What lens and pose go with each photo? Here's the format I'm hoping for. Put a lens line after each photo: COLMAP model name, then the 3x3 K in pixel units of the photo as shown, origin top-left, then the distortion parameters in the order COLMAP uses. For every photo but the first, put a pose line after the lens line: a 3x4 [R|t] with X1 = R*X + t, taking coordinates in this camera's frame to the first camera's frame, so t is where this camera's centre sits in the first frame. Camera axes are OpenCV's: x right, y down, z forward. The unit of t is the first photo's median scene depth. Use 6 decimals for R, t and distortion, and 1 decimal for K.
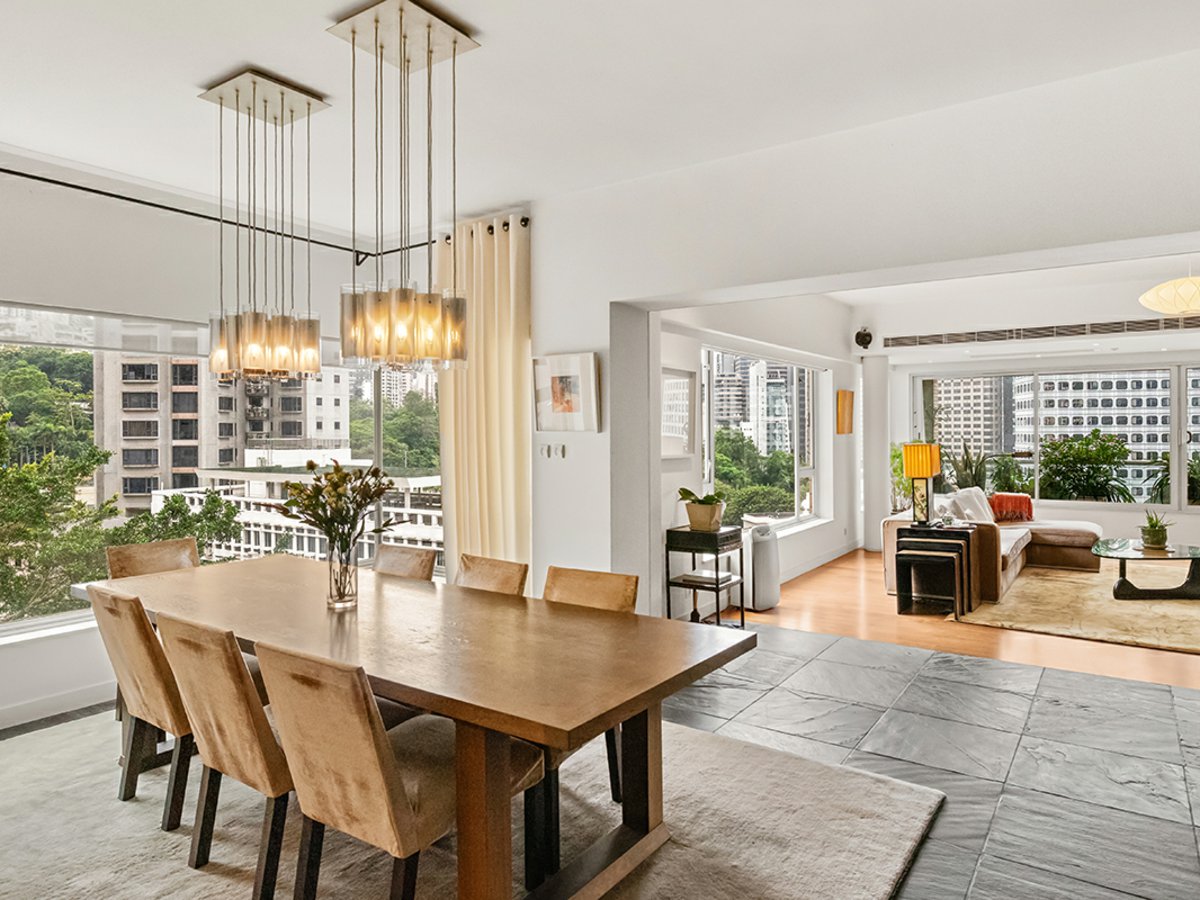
lens RADIAL K [[766.2, 0, 600.0], [0, 766.2, 450.0], [0, 0, 1]] dist [-0.000451, -0.000765]
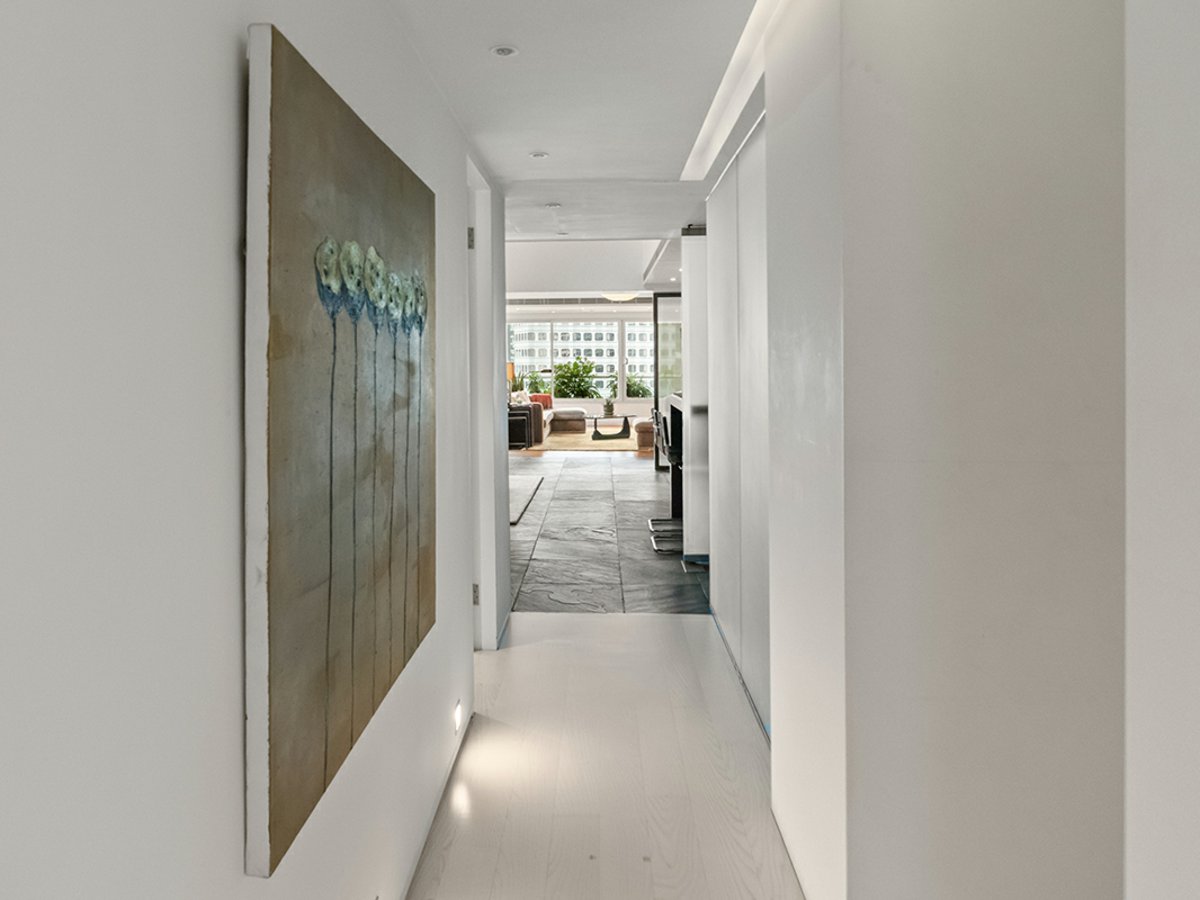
lens RADIAL K [[766.2, 0, 600.0], [0, 766.2, 450.0], [0, 0, 1]] dist [-0.000451, -0.000765]
pose [[0.825227, -0.064040, 0.561159, -0.392374], [0.012694, 0.995403, 0.094929, 0.027264], [-0.564658, -0.071215, 0.822247, -0.591414]]
